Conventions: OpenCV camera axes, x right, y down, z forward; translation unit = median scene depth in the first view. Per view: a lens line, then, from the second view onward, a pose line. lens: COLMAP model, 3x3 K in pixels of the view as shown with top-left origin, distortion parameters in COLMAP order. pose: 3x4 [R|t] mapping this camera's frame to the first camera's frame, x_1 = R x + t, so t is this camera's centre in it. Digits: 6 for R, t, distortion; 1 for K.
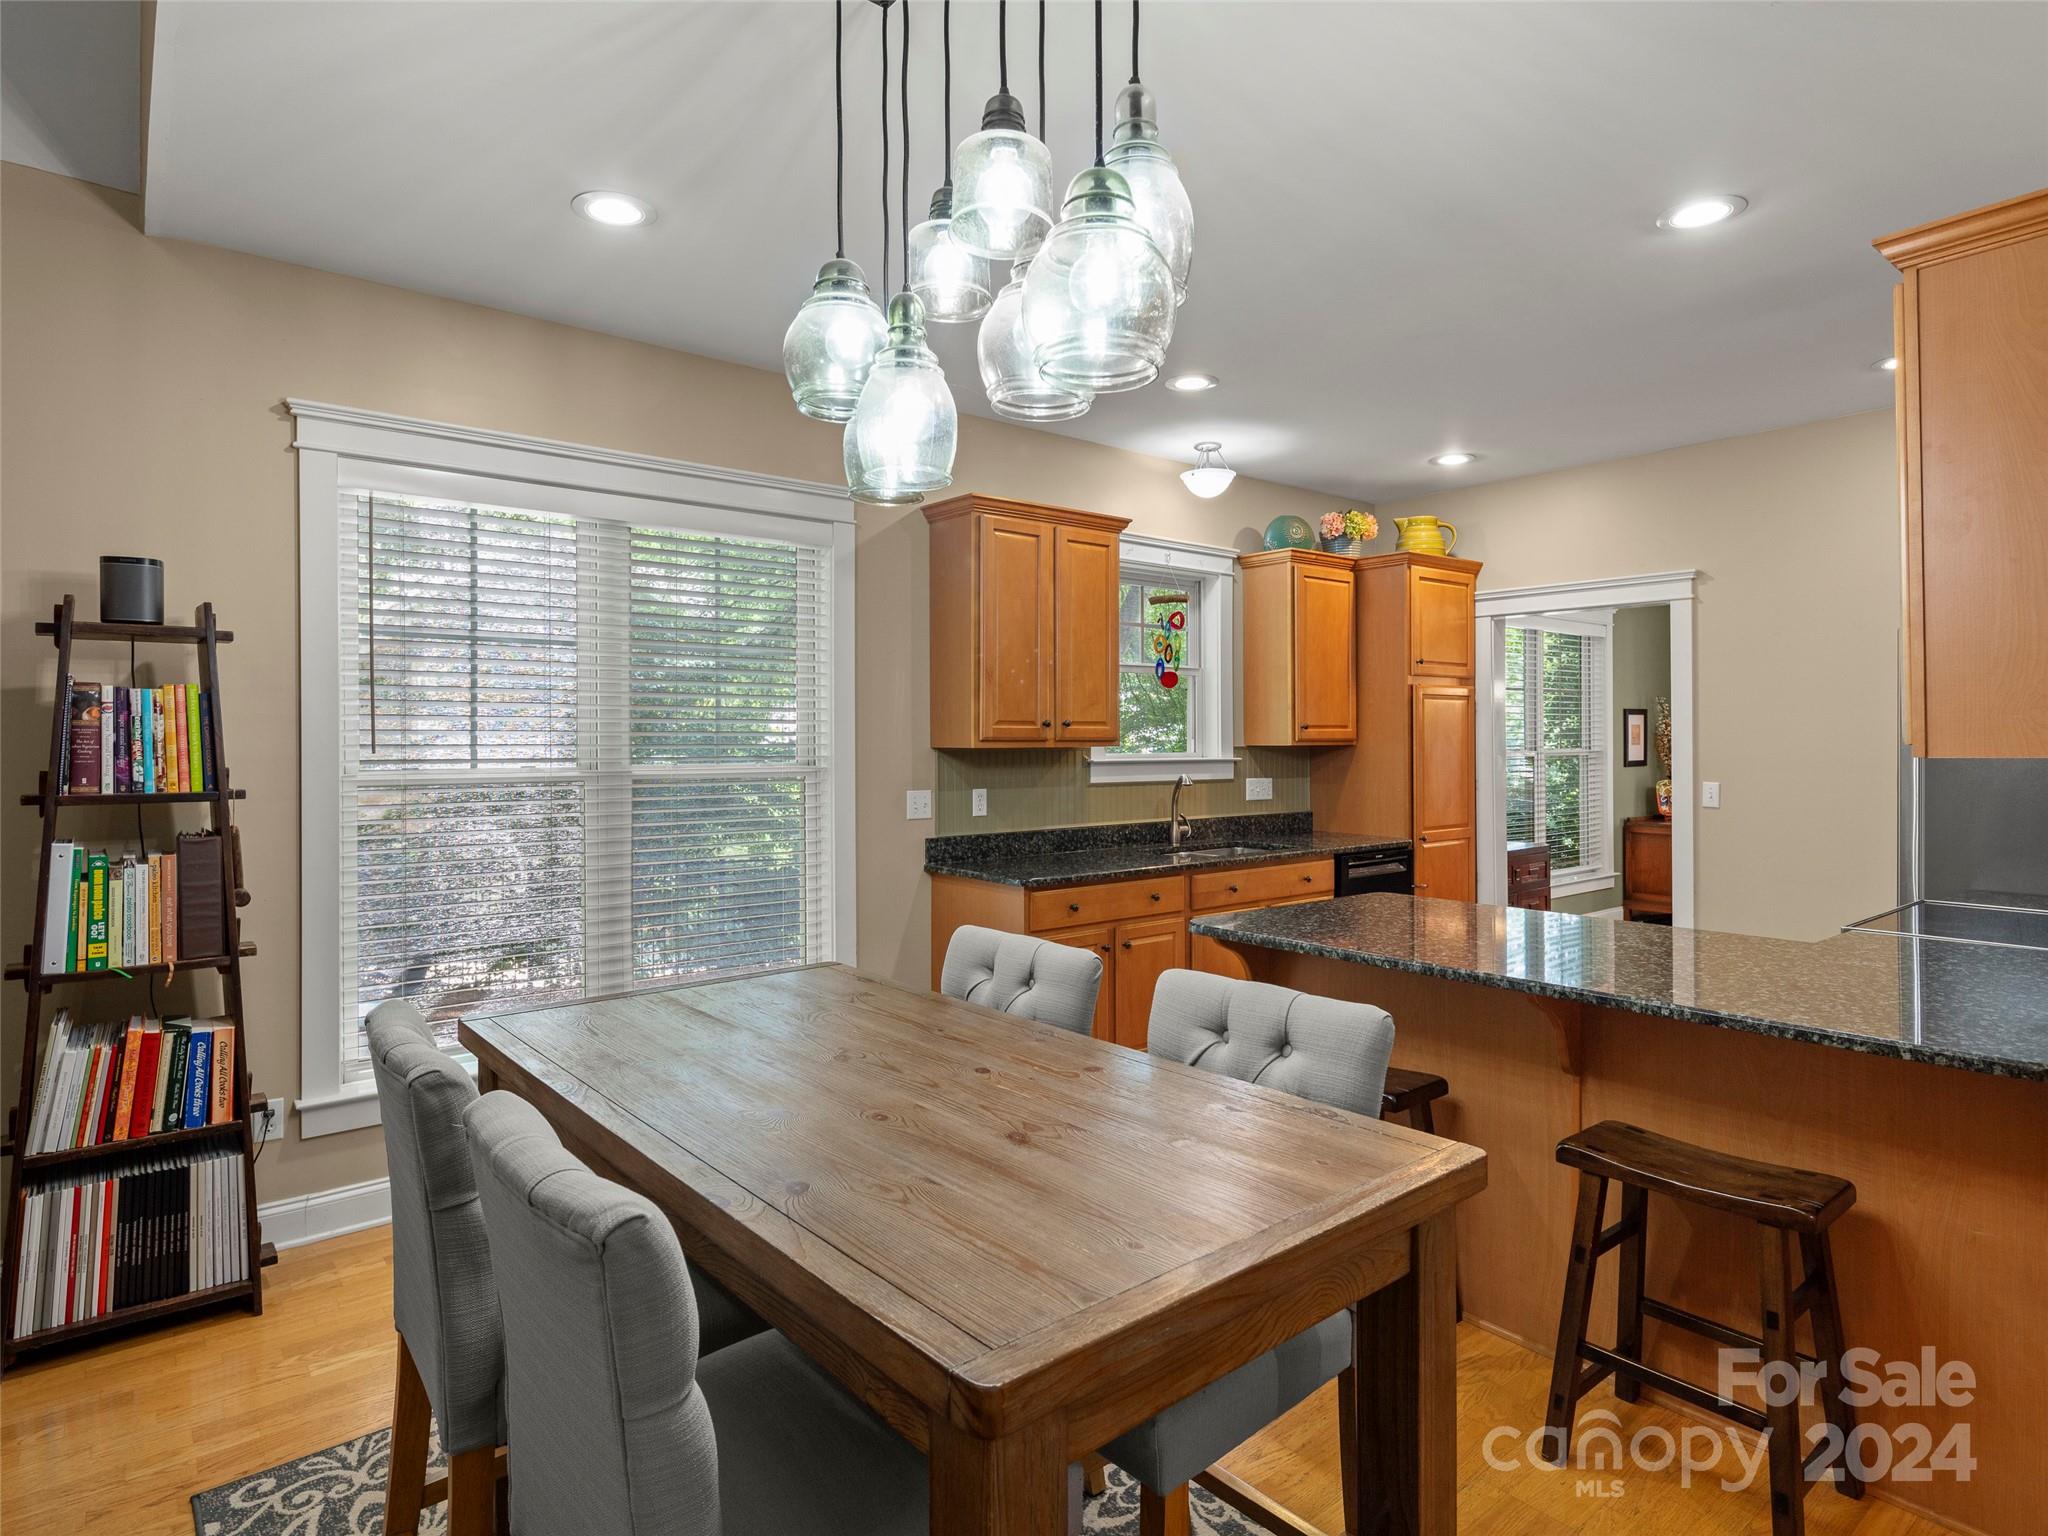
lens RADIAL K [[1101.9, 0, 1026.8], [0, 1101.9, 752.1], [0, 0, 1]] dist [-0.000185, 0.000214]
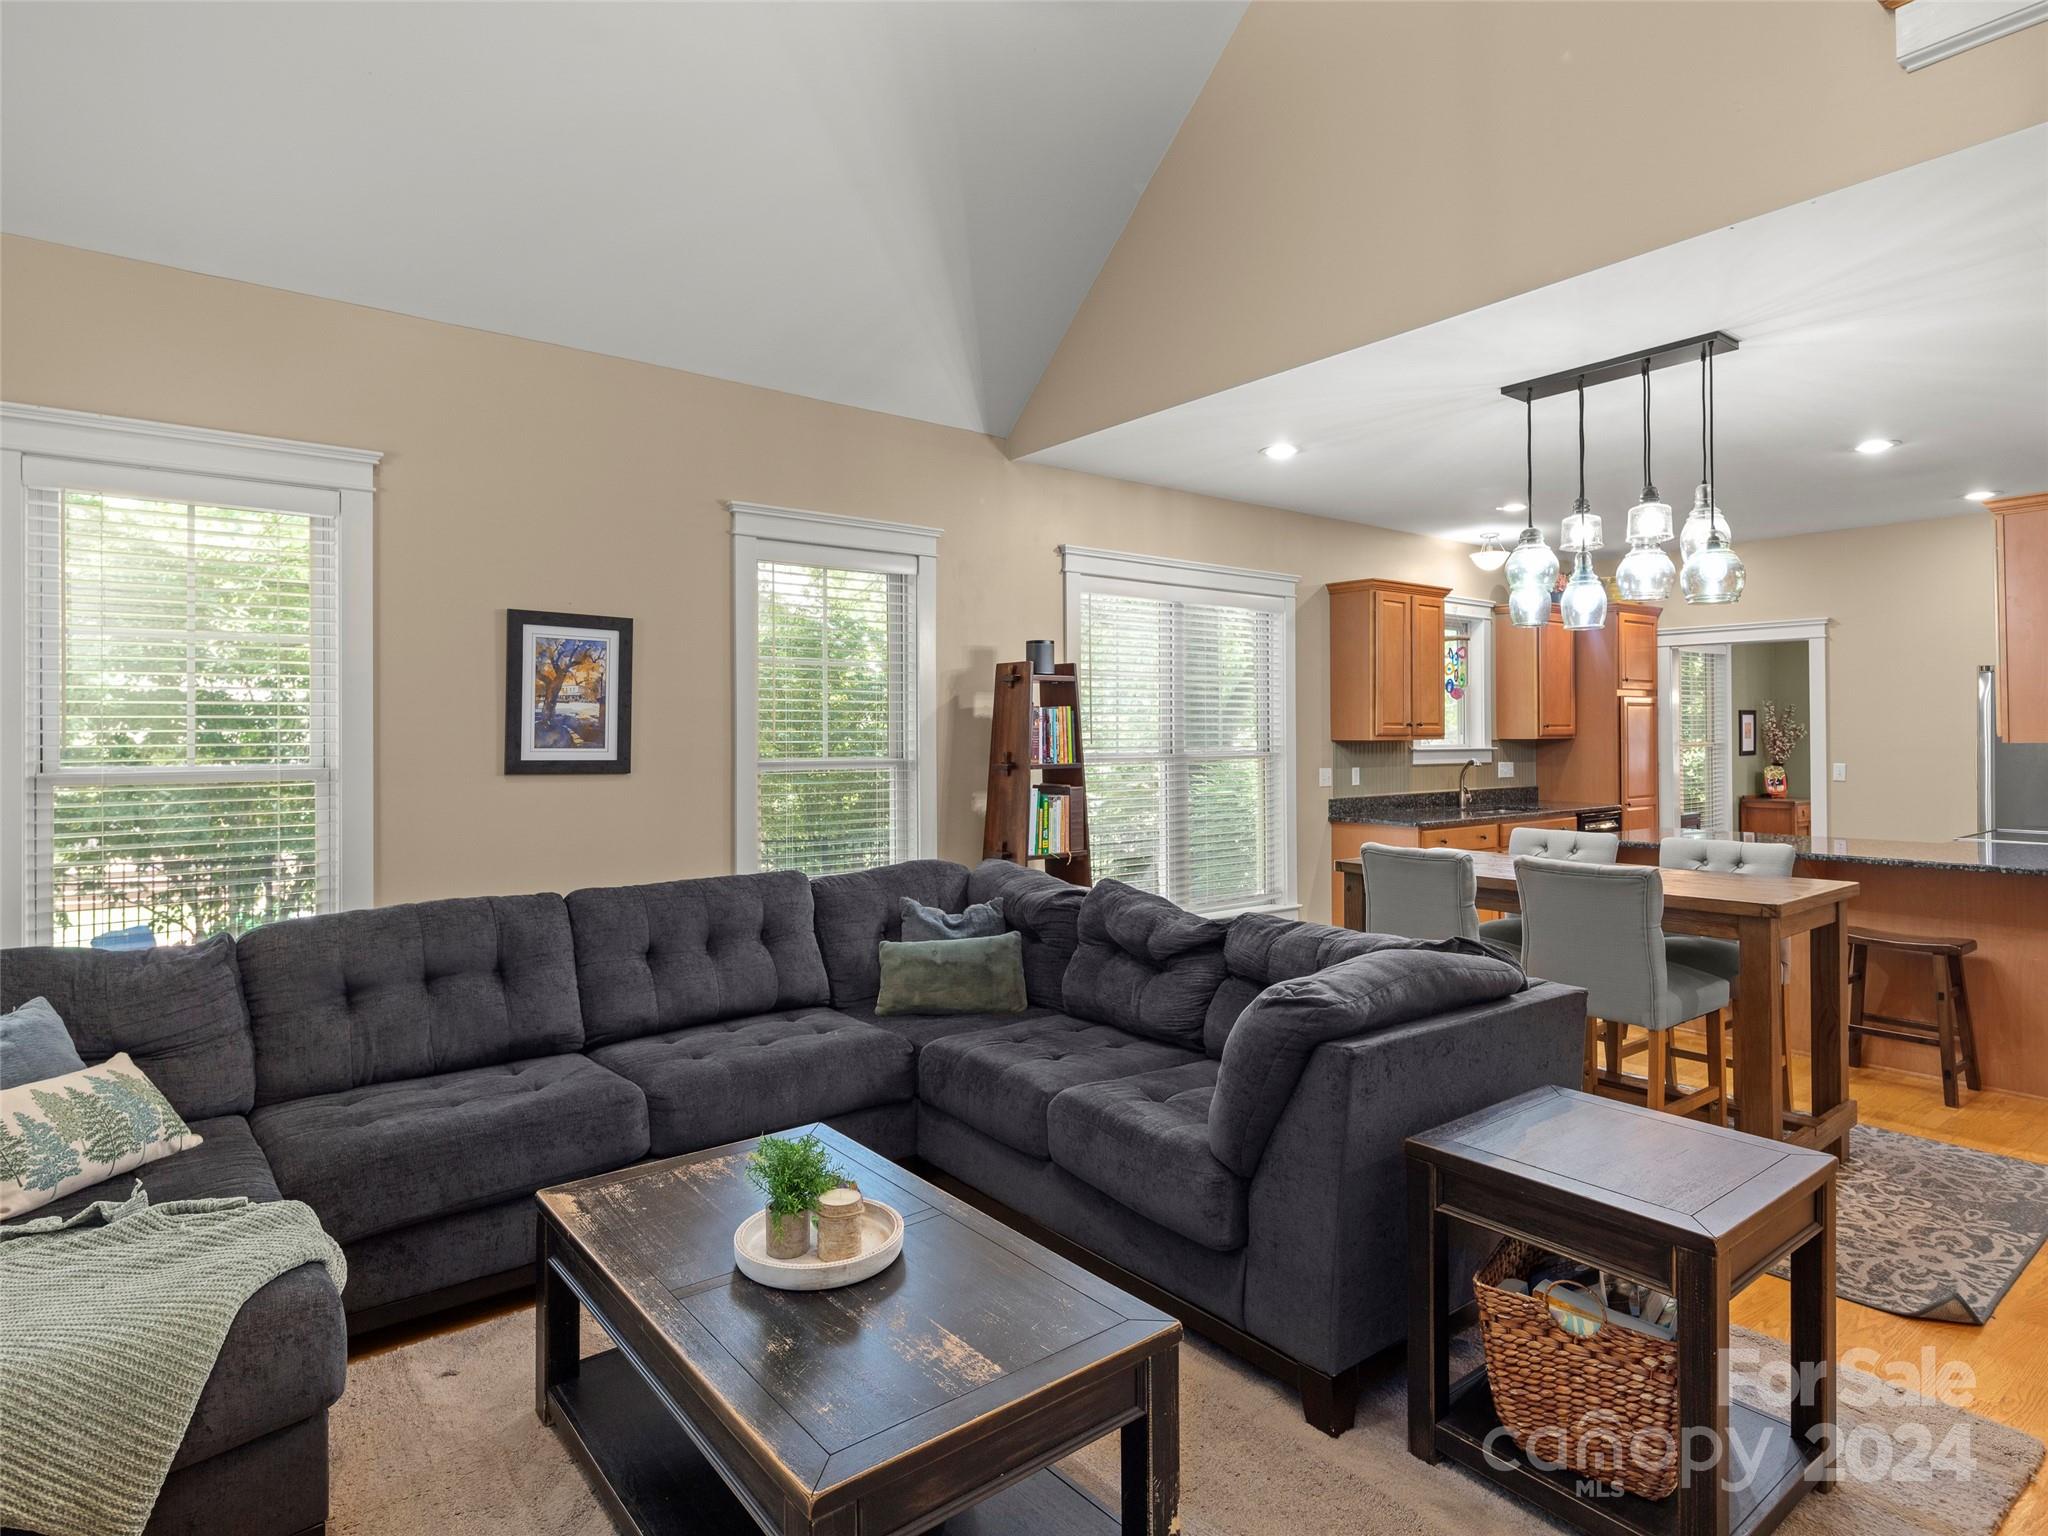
lens RADIAL K [[1109.6, 0, 1013.7], [0, 1109.6, 742.6], [0, 0, 1]] dist [0.000119, -0.001212]
pose [[0.999768, -0.001252, -0.021485, -0.439496], [0.001151, 0.999988, -0.004701, 0.005224], [0.021491, 0.004675, 0.999758, -0.490717]]
